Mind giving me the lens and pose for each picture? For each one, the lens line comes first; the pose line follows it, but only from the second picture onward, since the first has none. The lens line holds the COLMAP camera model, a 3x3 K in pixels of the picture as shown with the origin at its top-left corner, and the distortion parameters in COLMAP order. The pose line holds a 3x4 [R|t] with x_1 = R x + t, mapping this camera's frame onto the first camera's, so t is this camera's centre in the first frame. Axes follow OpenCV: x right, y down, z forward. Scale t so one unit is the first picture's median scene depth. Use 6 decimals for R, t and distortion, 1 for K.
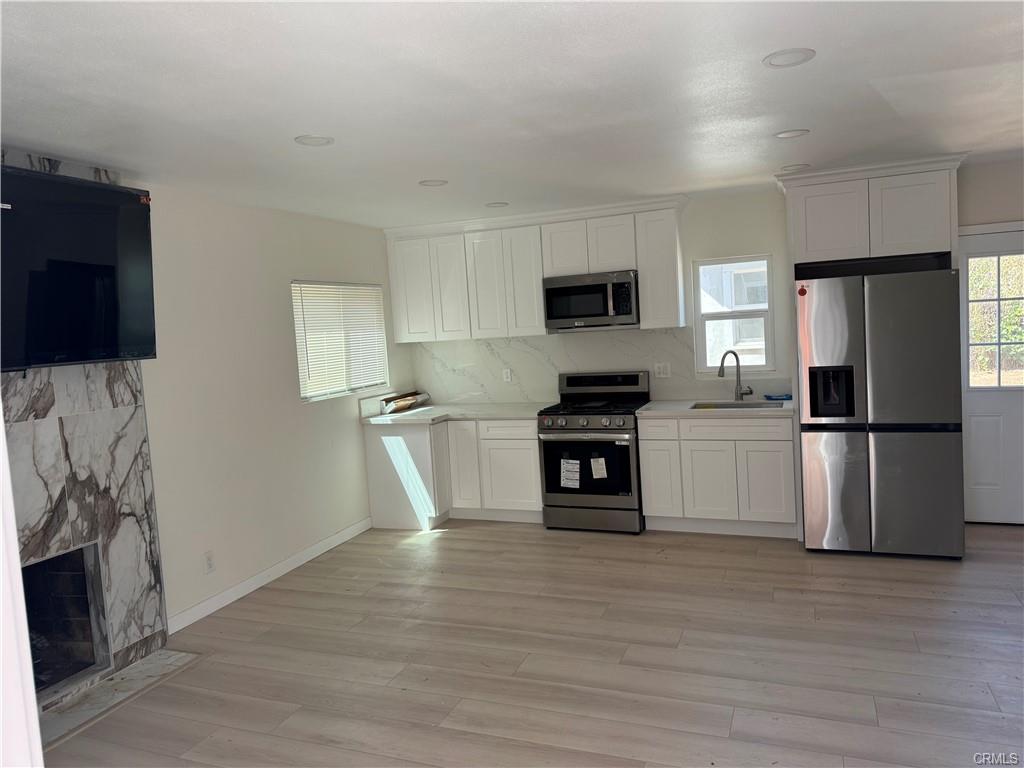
lens RADIAL K [[724.7, 0, 506.5], [0, 724.7, 377.6], [0, 0, 1]] dist [0.063768, -0.061408]
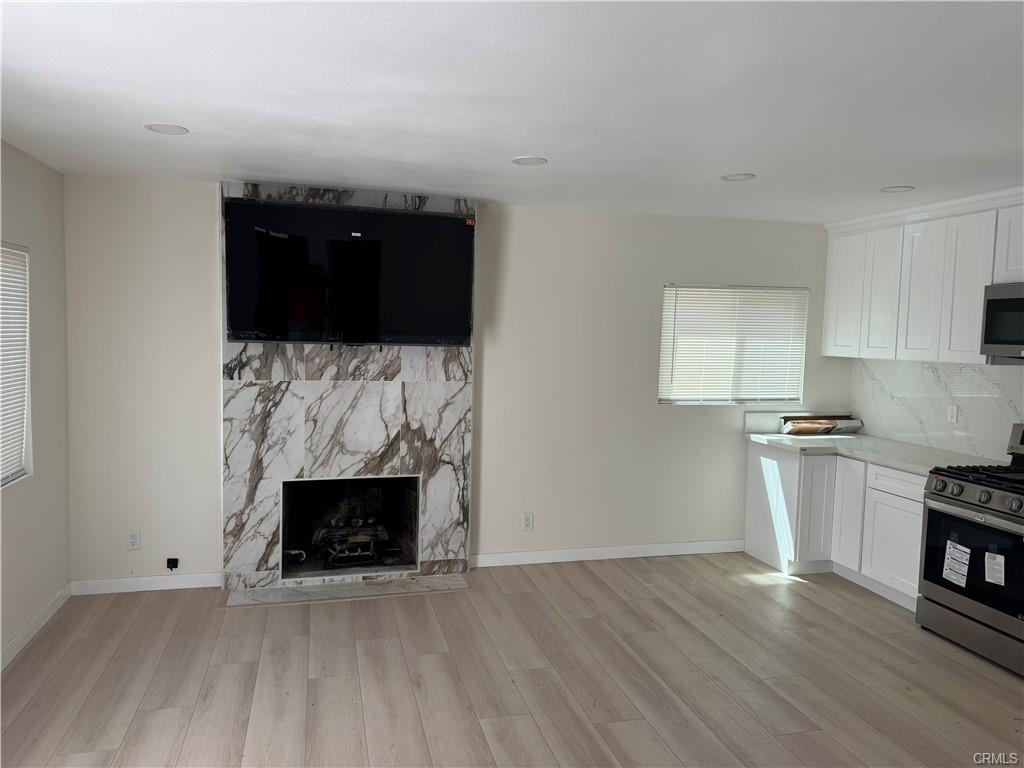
lens RADIAL K [[724.7, 0, 506.6], [0, 724.7, 378.7], [0, 0, 1]] dist [0.063768, -0.061408]
pose [[0.574715, 0.126060, -0.808586, 0.431244], [-0.115235, 0.990686, 0.072544, -0.051679], [0.810200, 0.051486, 0.583888, 0.240467]]
